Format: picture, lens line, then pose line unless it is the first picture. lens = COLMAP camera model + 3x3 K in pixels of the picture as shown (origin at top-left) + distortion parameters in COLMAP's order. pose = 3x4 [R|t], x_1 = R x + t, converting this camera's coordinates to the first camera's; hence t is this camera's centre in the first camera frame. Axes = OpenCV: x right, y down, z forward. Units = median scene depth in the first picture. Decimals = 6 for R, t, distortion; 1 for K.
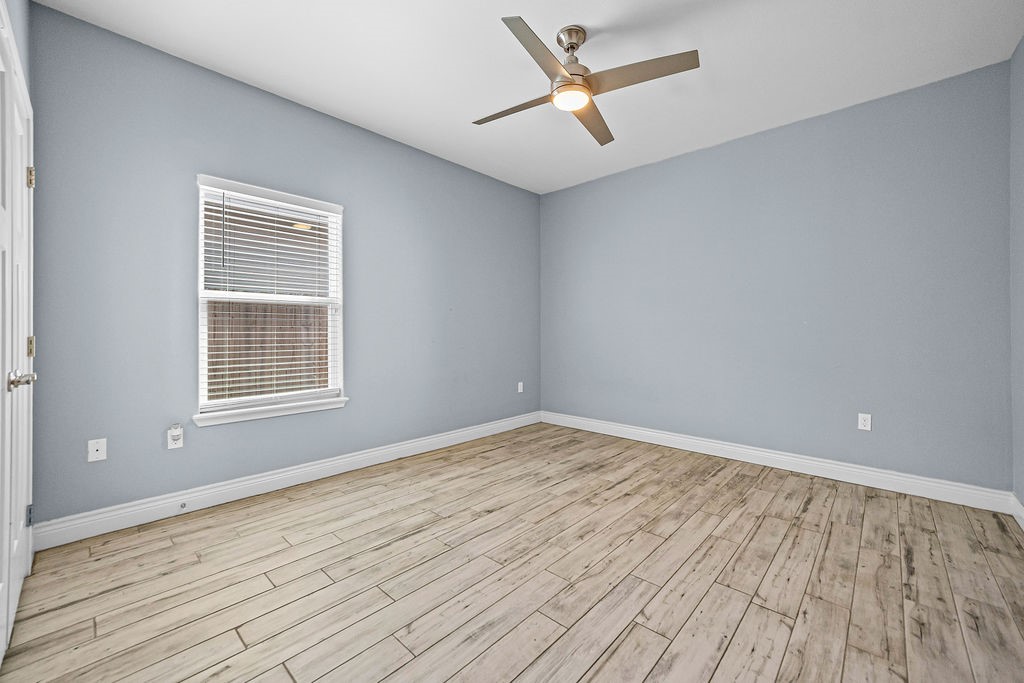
lens RADIAL K [[408.9, 0, 514.5], [0, 408.9, 330.8], [0, 0, 1]] dist [-0.003548, 0.000277]
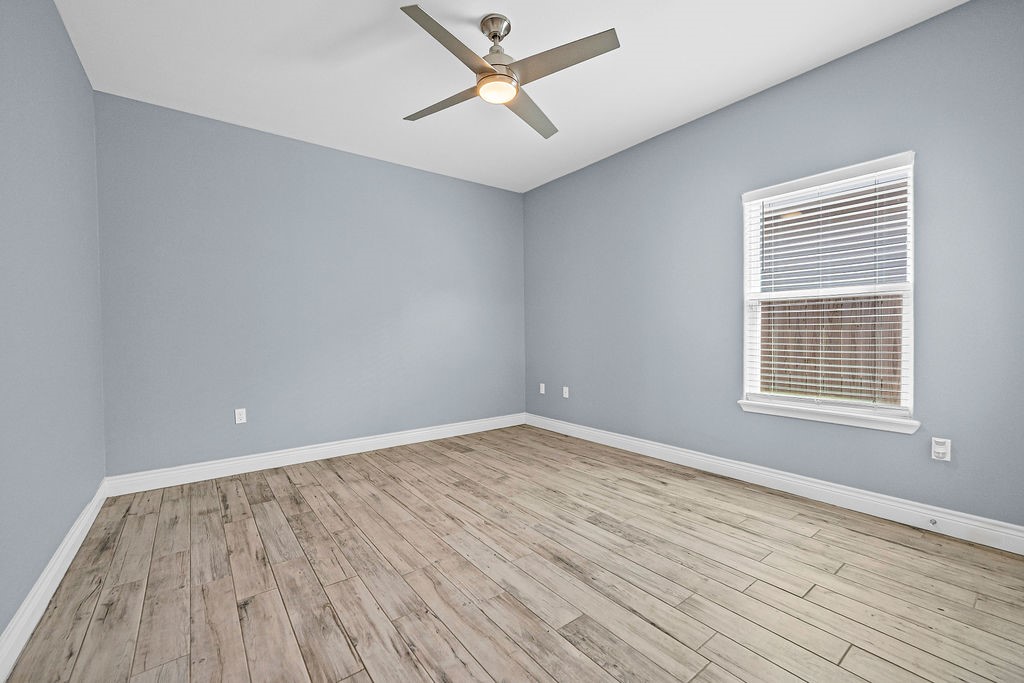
lens RADIAL K [[413.4, 0, 512.0], [0, 413.4, 341.5], [0, 0, 1]] dist [0.000180, 0.000159]
pose [[-0.151213, 0.017532, -0.988346, 0.436777], [0.012088, 0.999801, 0.015885, 0.006340], [0.988427, -0.009545, -0.151395, 0.460690]]
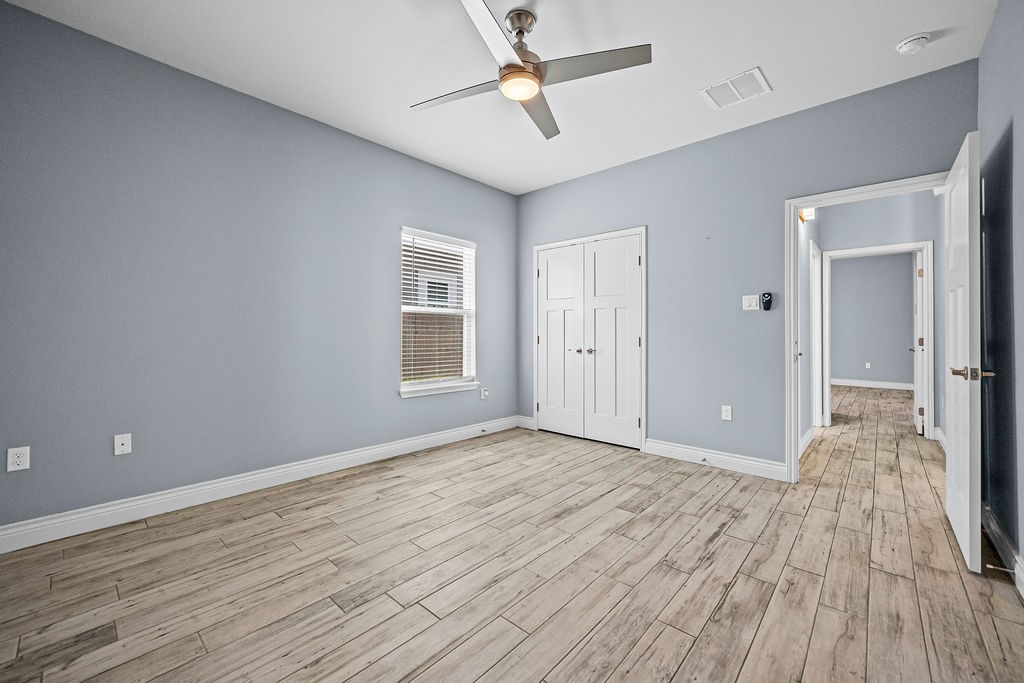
lens RADIAL K [[404.8, 0, 510.9], [0, 404.8, 337.7], [0, 0, 1]] dist [-0.000528, 0.000207]
pose [[0.999876, 0.001555, 0.015676, -0.356022], [-0.001667, 0.999973, 0.007136, 0.003320], [-0.015664, -0.007161, 0.999852, -0.403536]]
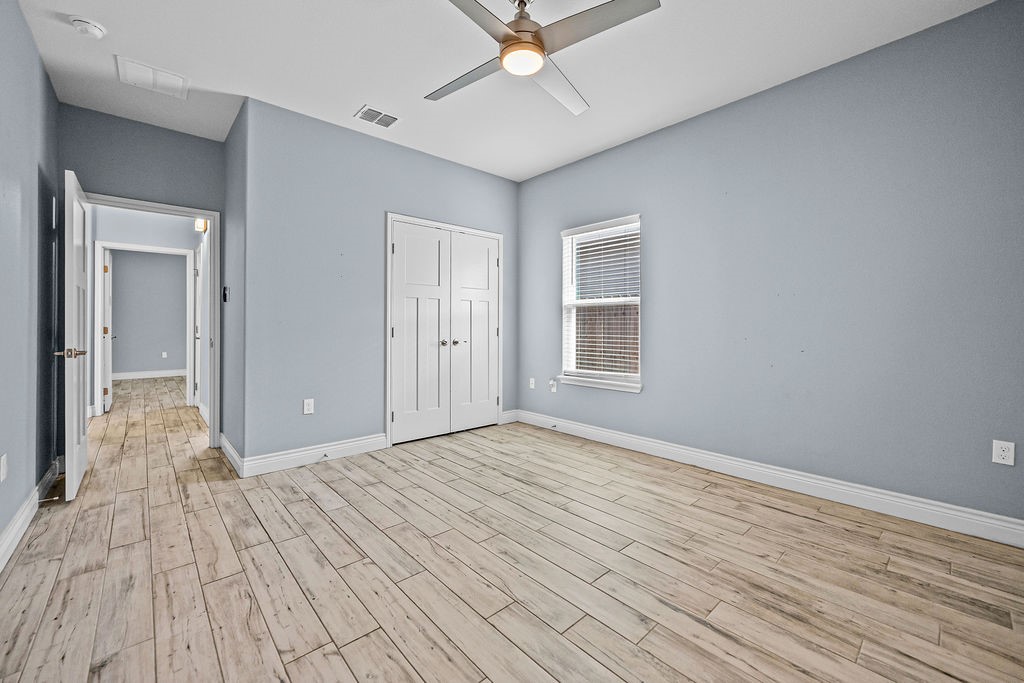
lens RADIAL K [[408.9, 0, 514.5], [0, 408.9, 330.8], [0, 0, 1]] dist [-0.003548, 0.000277]
pose [[-0.085413, 0.009079, -0.996304, 0.797261], [0.002545, 0.999957, 0.008894, 0.005421], [0.996342, -0.001776, -0.085432, 0.832409]]
